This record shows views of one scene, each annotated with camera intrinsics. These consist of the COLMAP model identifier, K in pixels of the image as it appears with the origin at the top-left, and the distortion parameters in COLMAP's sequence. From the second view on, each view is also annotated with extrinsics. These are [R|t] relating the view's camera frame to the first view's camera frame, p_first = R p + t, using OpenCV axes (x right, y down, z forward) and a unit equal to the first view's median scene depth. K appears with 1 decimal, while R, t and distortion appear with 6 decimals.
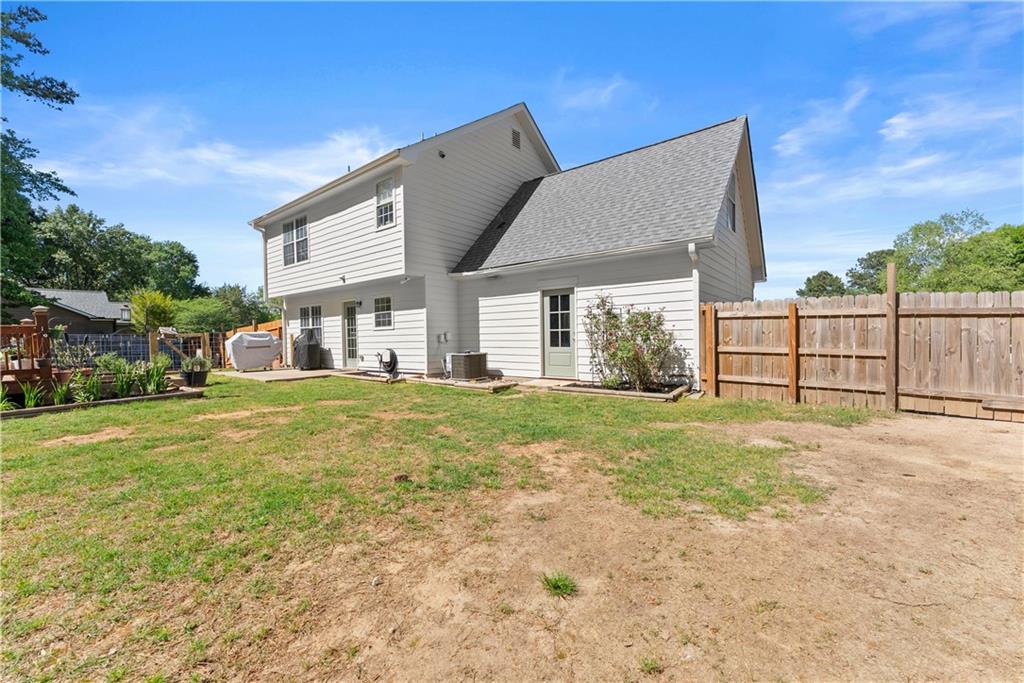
lens RADIAL K [[409.7, 0, 513.0], [0, 409.7, 345.1], [0, 0, 1]] dist [-0.000726, -0.000023]
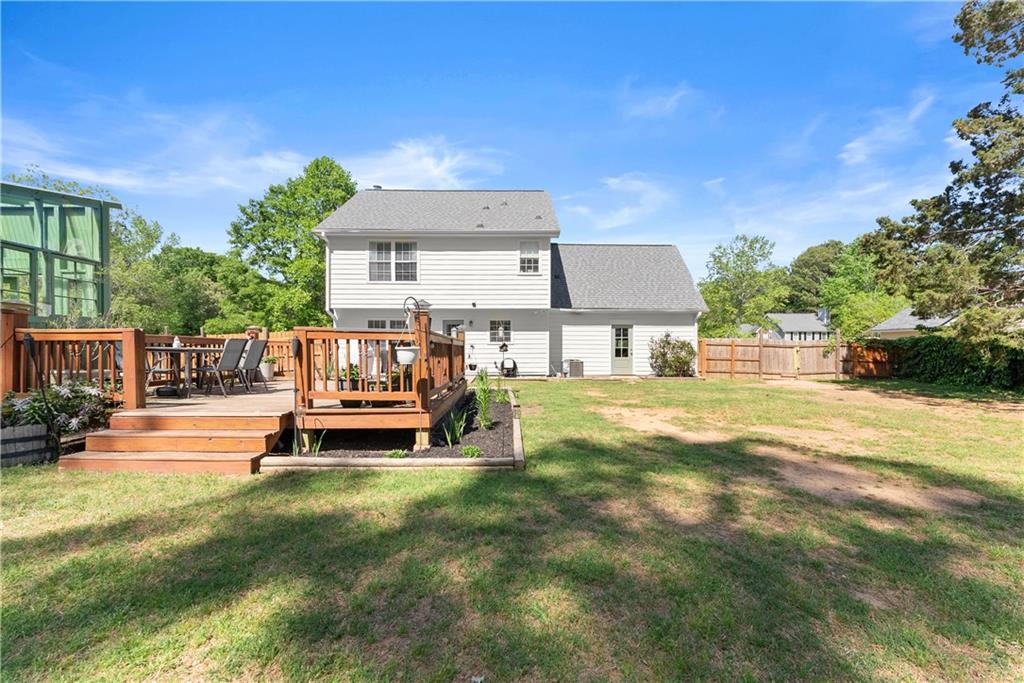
lens RADIAL K [[409.7, 0, 513.0], [0, 409.7, 345.1], [0, 0, 1]] dist [-0.000726, -0.000023]
pose [[0.778296, 0.020037, 0.627577, -1.252018], [-0.002782, 0.999591, -0.028465, 0.003664], [-0.627891, 0.020408, 0.778034, -0.080744]]
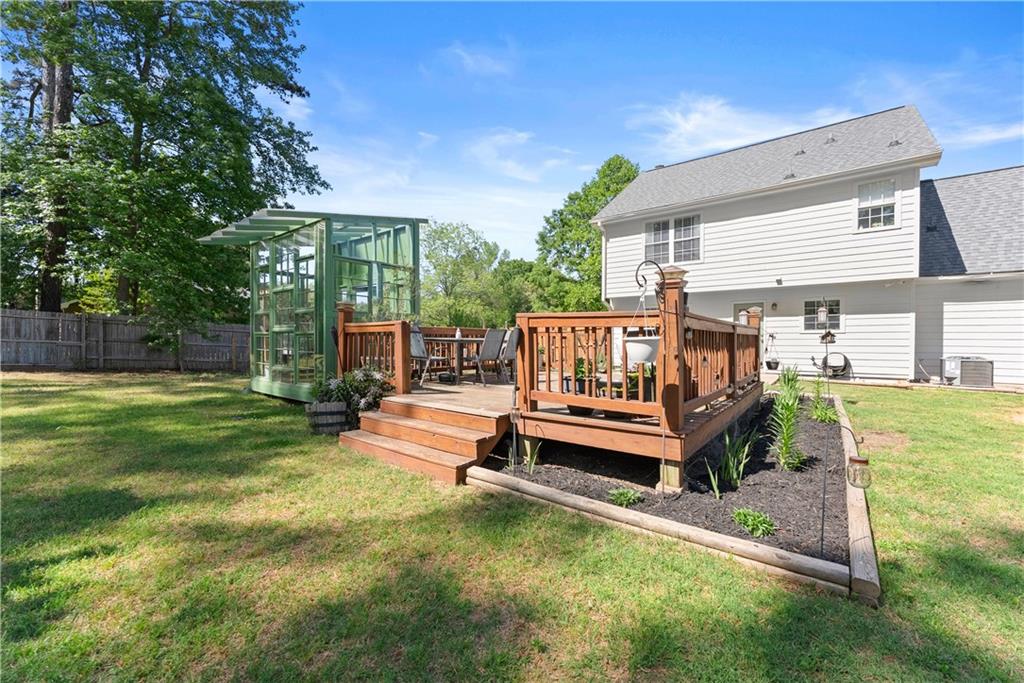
lens RADIAL K [[409.7, 0, 513.0], [0, 409.7, 345.1], [0, 0, 1]] dist [-0.000726, -0.000023]
pose [[0.999892, 0.014664, 0.001247, -1.173741], [-0.014665, 0.999892, 0.000746, 0.001180], [-0.001236, -0.000764, 0.999999, 0.020056]]
